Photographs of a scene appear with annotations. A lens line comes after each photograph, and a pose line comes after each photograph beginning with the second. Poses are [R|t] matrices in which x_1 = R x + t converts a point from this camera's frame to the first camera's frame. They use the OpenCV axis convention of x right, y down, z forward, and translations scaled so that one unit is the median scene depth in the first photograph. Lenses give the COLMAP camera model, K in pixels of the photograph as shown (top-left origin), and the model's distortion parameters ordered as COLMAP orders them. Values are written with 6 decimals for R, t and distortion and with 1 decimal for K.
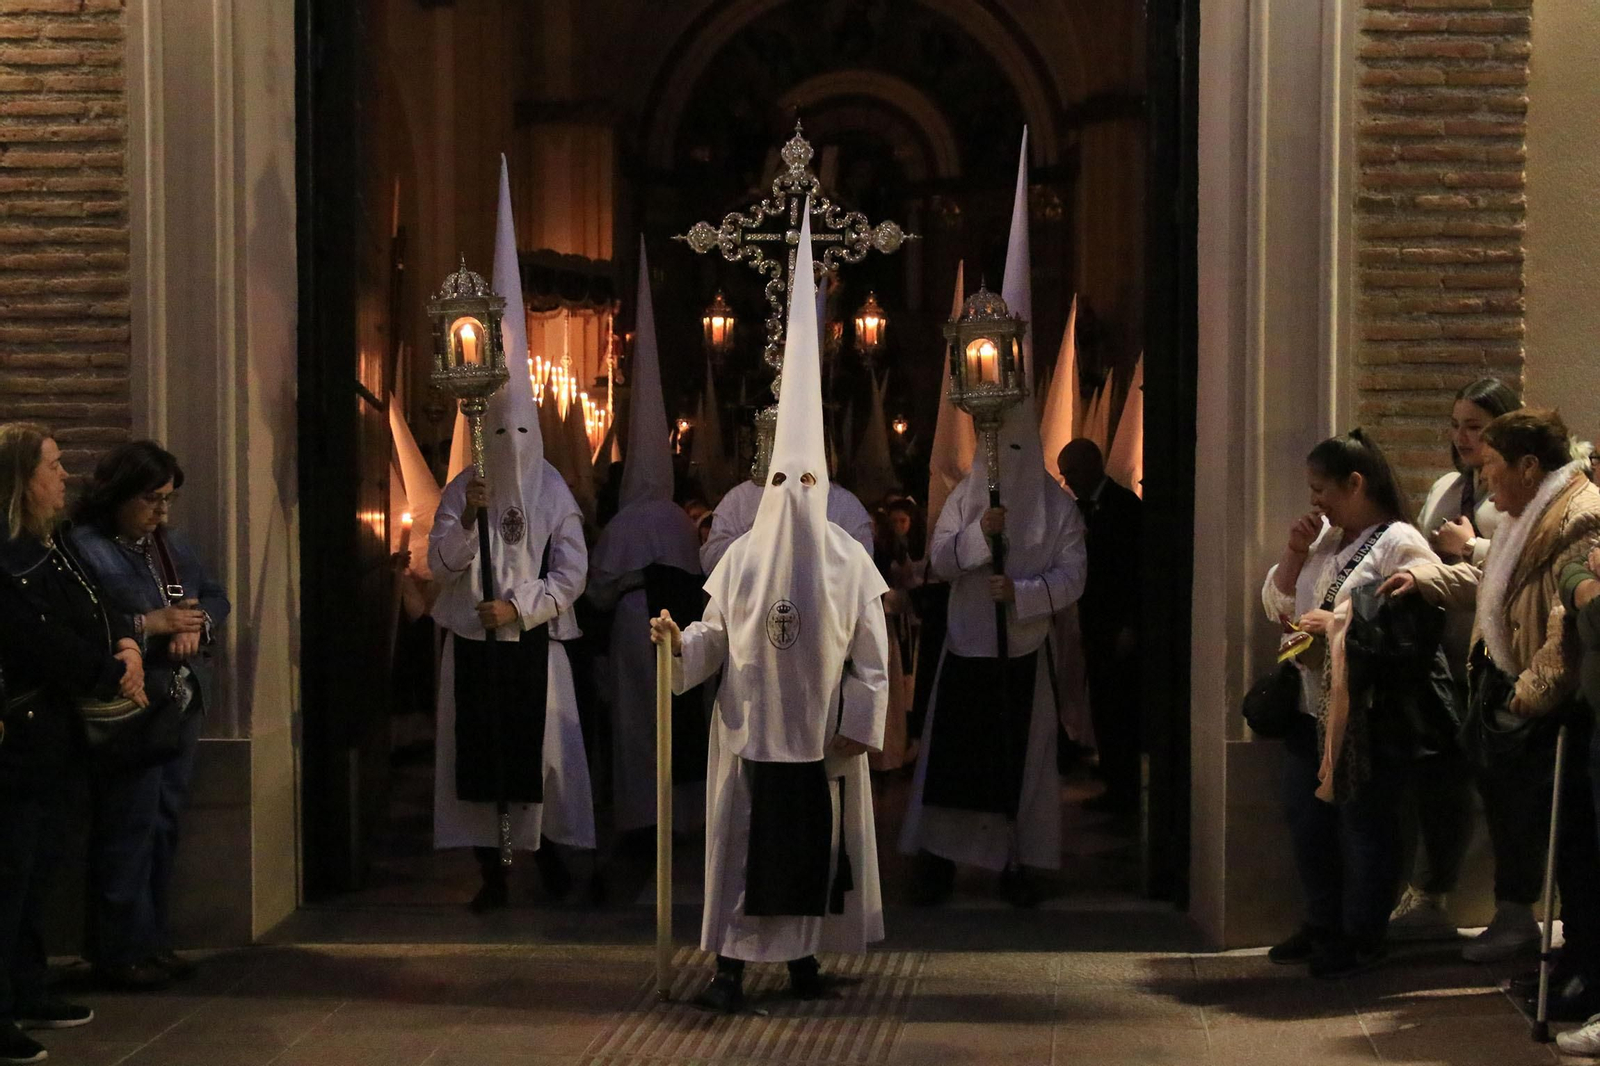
lens RADIAL K [[1250.0, 0, 792.1], [0, 1250.0, 566.2], [0, 0, 1]] dist [-0.171380, 0.209065]
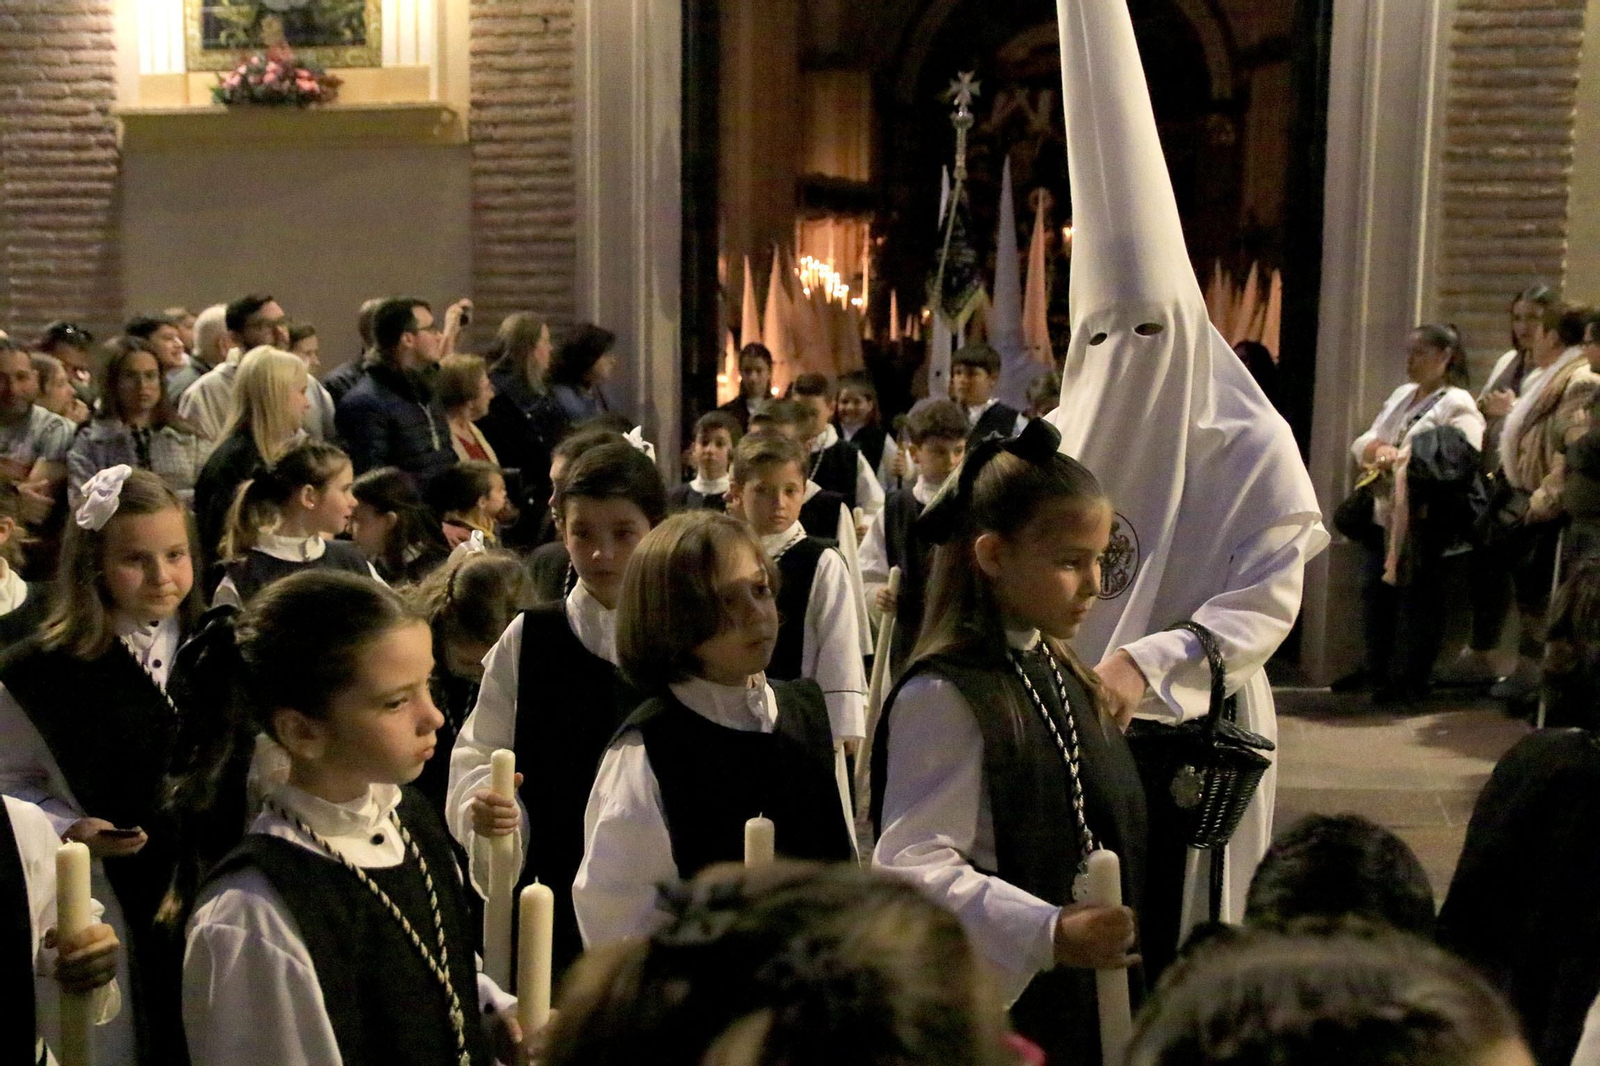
lens RADIAL K [[1209.5, 0, 820.5], [0, 1209.5, 533.1], [0, 0, 1]] dist [-0.003646, -0.001945]
pose [[0.992297, 0.026703, -0.120966, -0.058164], [-0.017177, 0.996717, 0.079118, 0.032535], [0.122681, -0.076430, 0.989499, -0.478847]]
